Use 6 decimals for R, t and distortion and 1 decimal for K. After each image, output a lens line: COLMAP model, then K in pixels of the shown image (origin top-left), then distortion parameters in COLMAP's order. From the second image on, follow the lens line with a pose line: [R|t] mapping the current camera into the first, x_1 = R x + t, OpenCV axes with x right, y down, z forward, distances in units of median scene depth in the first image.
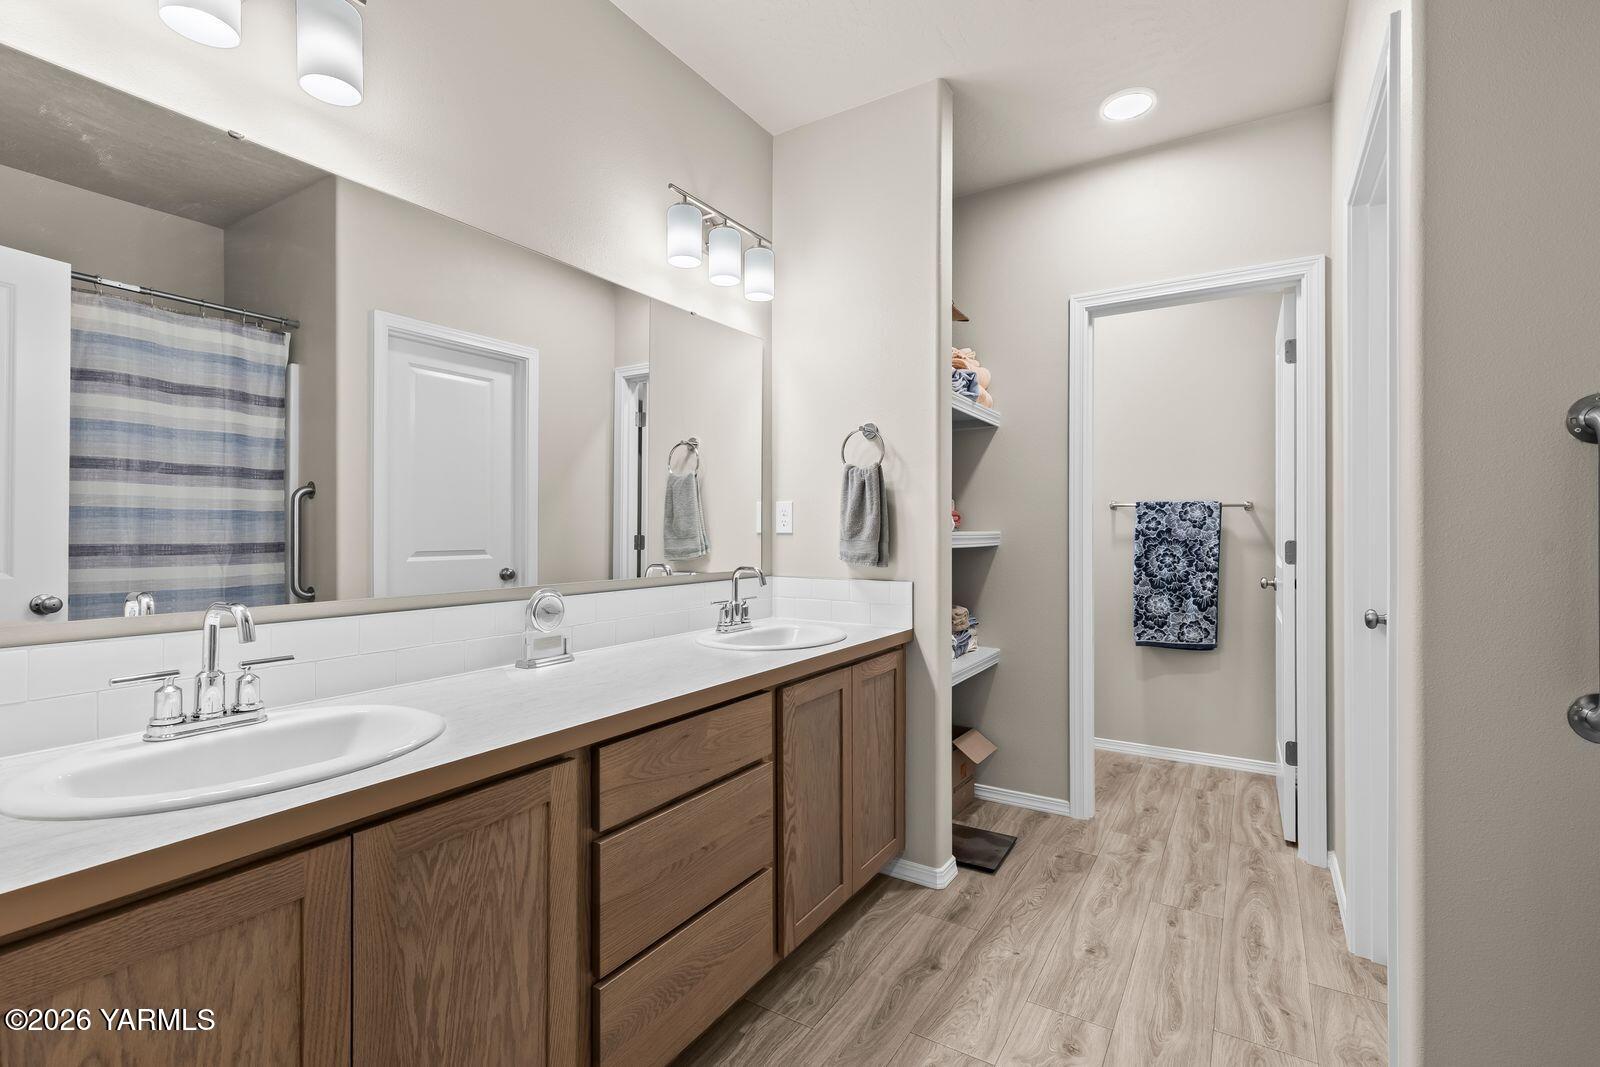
lens RADIAL K [[721.6, 0, 792.2], [0, 721.6, 531.9], [0, 0, 1]] dist [0.002048, 0.000986]
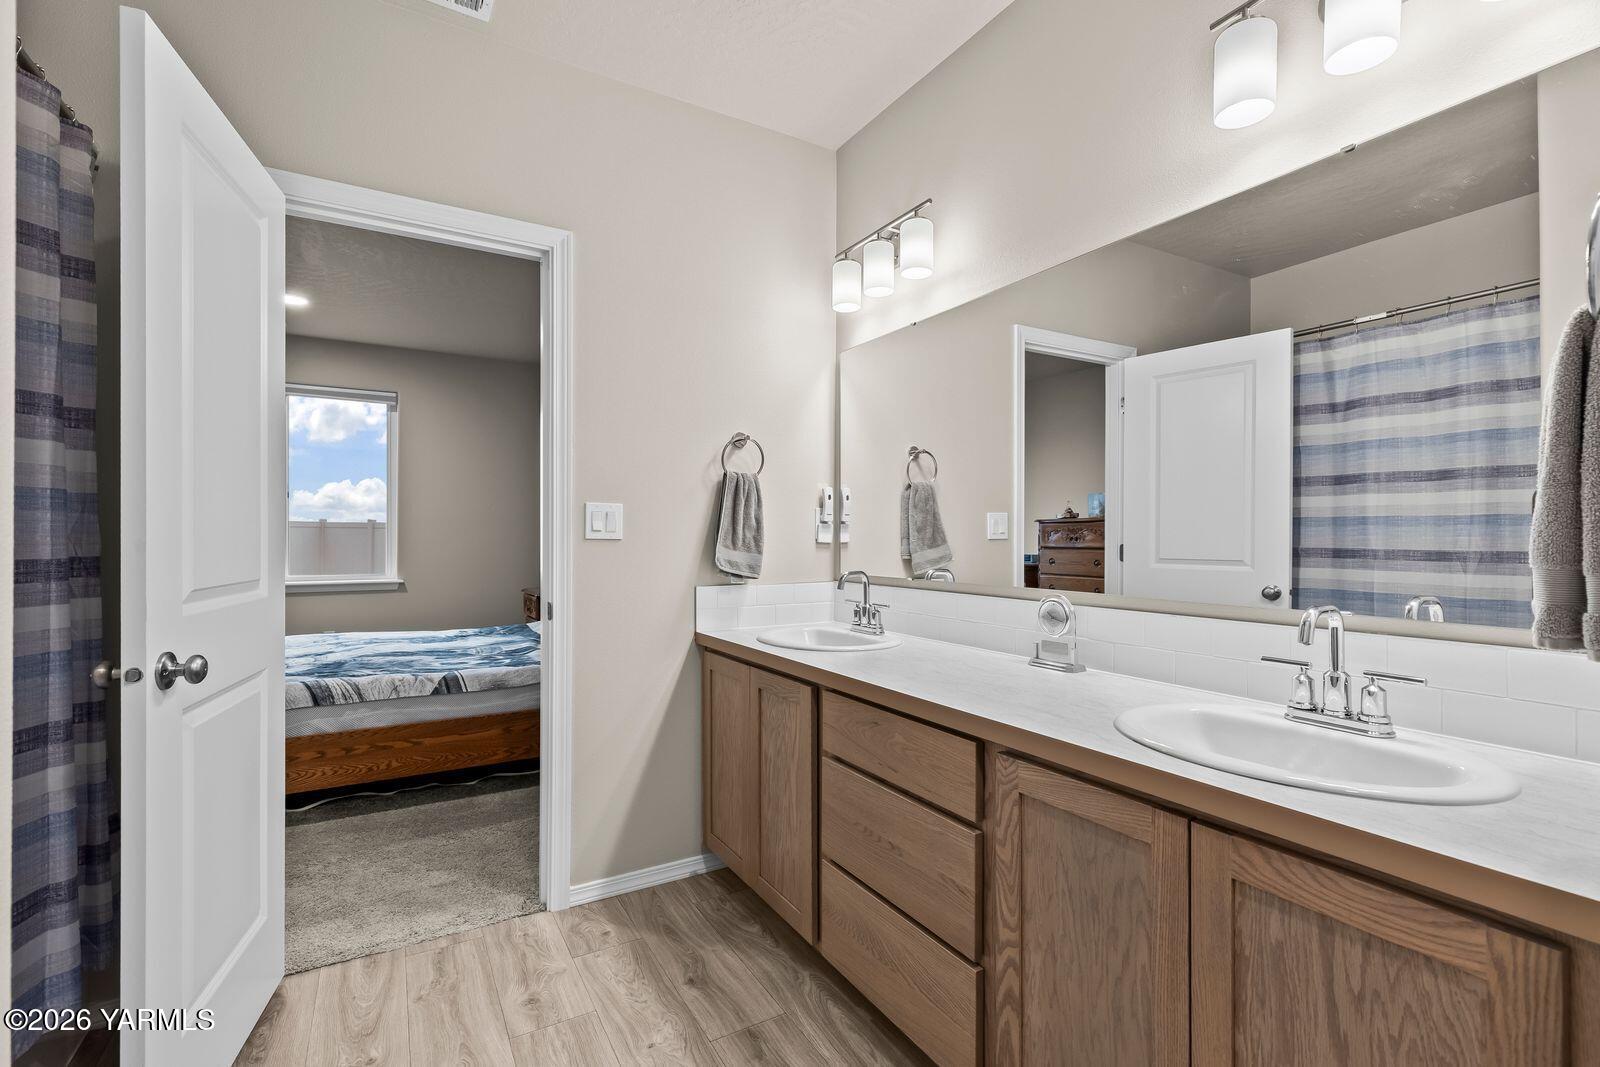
lens RADIAL K [[721.6, 0, 792.2], [0, 721.6, 531.9], [0, 0, 1]] dist [0.002048, 0.000986]
pose [[-0.452479, -0.003371, -0.891769, 0.781579], [-0.007331, 0.999973, -0.000060, -0.006255], [0.891745, 0.006511, -0.452492, 1.211481]]
